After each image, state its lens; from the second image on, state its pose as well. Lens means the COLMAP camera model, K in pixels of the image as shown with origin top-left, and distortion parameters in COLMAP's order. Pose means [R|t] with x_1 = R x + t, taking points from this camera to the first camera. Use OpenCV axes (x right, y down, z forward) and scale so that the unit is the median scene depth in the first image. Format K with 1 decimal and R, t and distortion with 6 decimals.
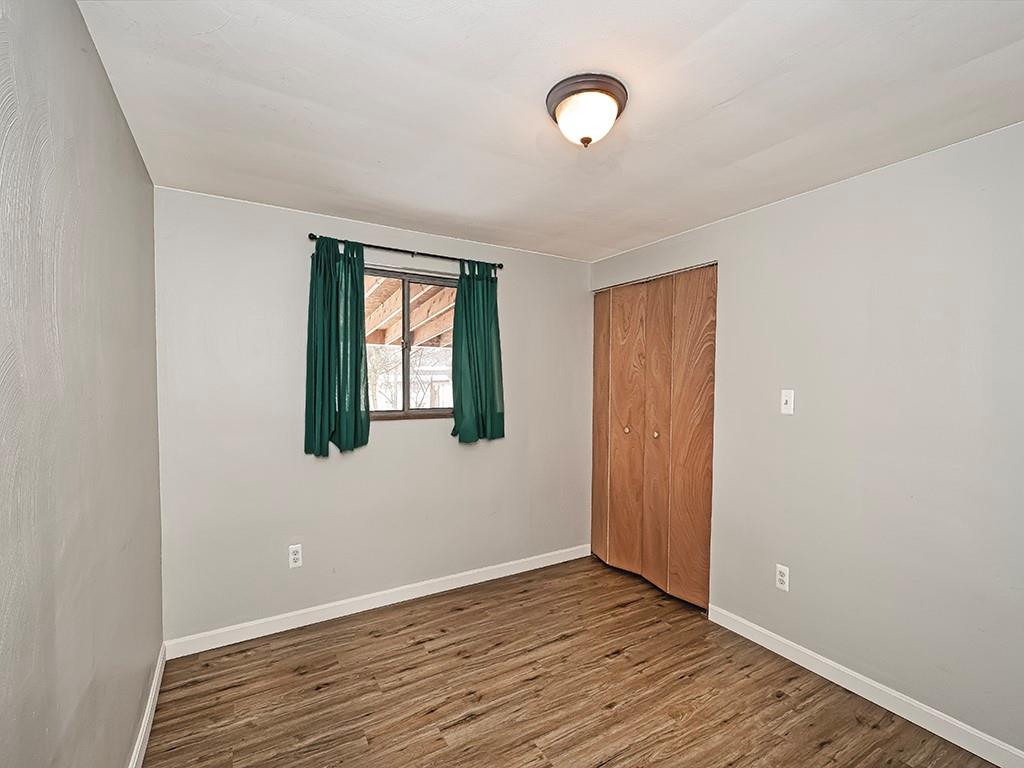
lens RADIAL K [[448.7, 0, 508.2], [0, 448.7, 392.2], [0, 0, 1]] dist [0.002515, -0.000050]
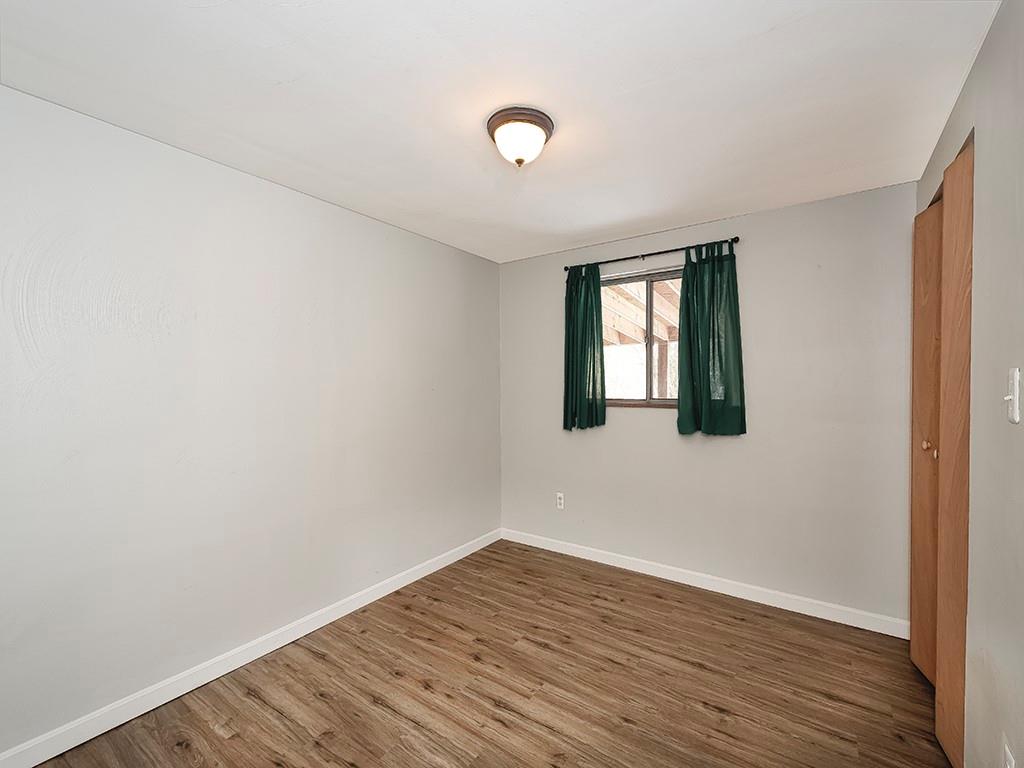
lens RADIAL K [[436.7, 0, 512.0], [0, 436.7, 384.0], [0, 0, 1]] dist [0.005080, -0.000371]
pose [[0.418516, -0.001782, -0.908208, 0.683340], [-0.014583, 0.999856, -0.008681, 0.018486], [0.908093, 0.016877, 0.418429, 0.292758]]
